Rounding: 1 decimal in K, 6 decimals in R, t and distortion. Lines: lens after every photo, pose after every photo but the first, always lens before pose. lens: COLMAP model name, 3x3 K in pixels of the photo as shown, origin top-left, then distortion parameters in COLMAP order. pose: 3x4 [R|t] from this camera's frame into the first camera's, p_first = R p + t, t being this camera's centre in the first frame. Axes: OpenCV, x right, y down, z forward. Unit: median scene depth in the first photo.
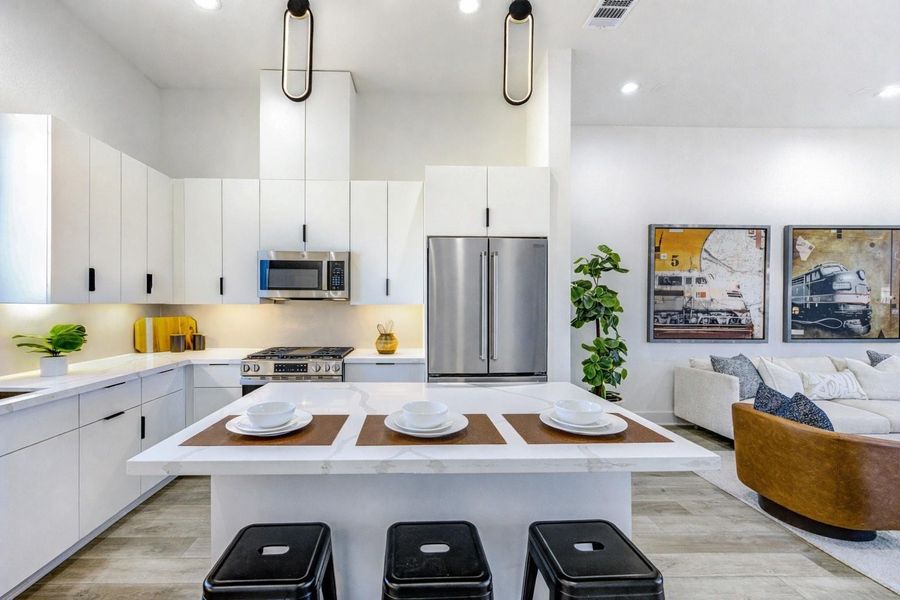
lens RADIAL K [[353.6, 0, 452.8], [0, 353.6, 307.7], [0, 0, 1]] dist [0.002398, 0.000176]
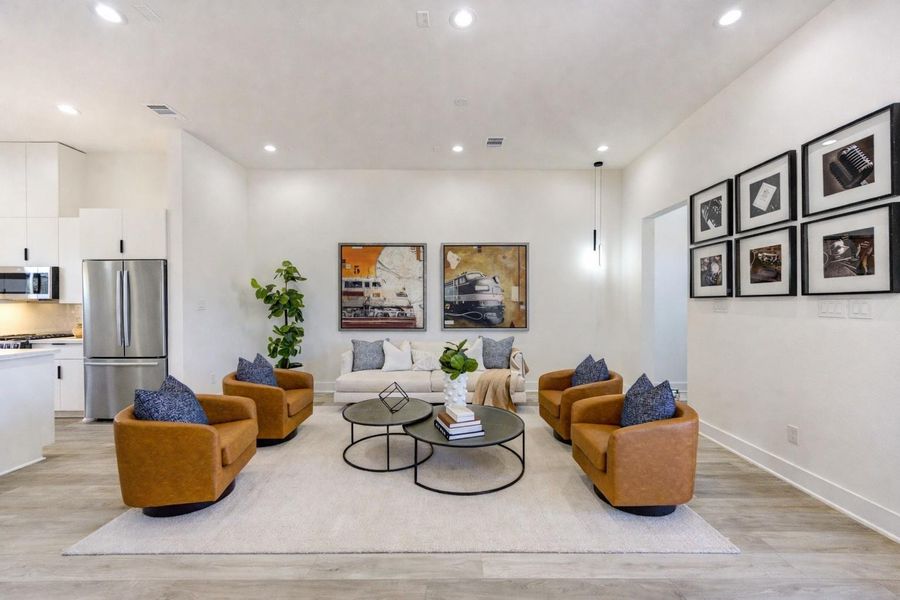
lens RADIAL K [[333.9, 0, 450.0], [0, 333.9, 300.0], [0, 0, 1]] dist [0.000785, 0.000081]
pose [[0.999728, -0.004944, -0.022792, 1.007949], [0.004610, 0.999882, -0.014685, 0.002195], [0.022862, 0.014576, 0.999632, -0.258626]]
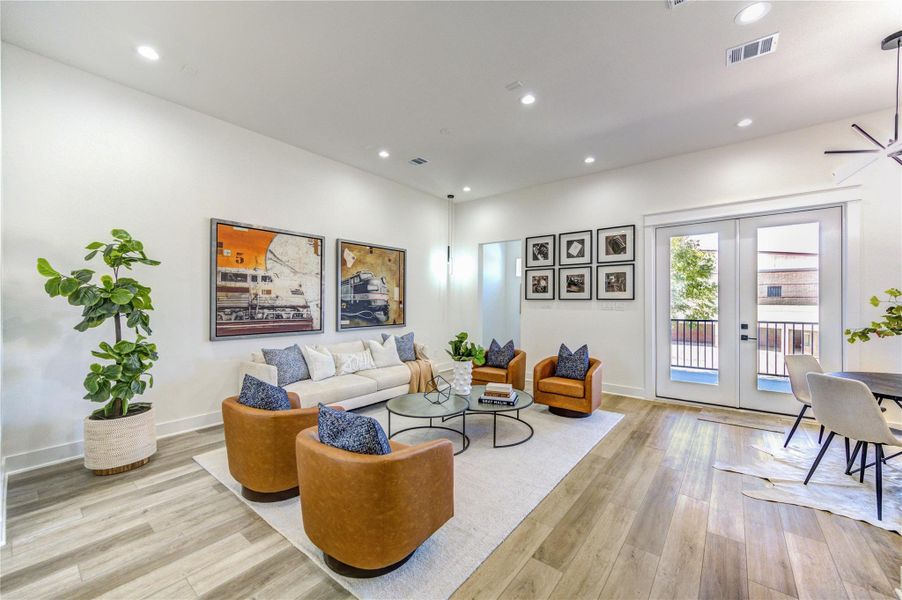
lens RADIAL K [[336.5, 0, 436.3], [0, 336.5, 300.6], [0, 0, 1]] dist [0.000342, 0.000043]
pose [[0.672733, 0.000747, 0.739885, 0.290940], [0.003853, 0.999982, -0.004514, -0.003976], [-0.739876, 0.005887, 0.672718, -0.069087]]
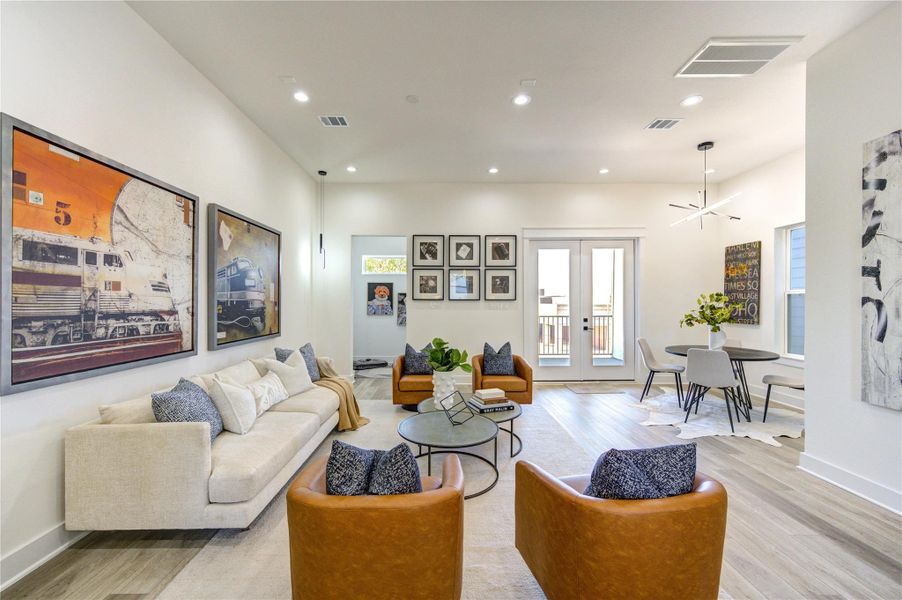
lens RADIAL K [[356.6, 0, 424.0], [0, 356.6, 301.8], [0, 0, 1]] dist [-0.000572, -0.000193]
pose [[0.066799, -0.004125, 0.997758, 0.171098], [0.005205, 0.999979, 0.003785, -0.010708], [-0.997753, 0.004941, 0.066819, 0.470816]]
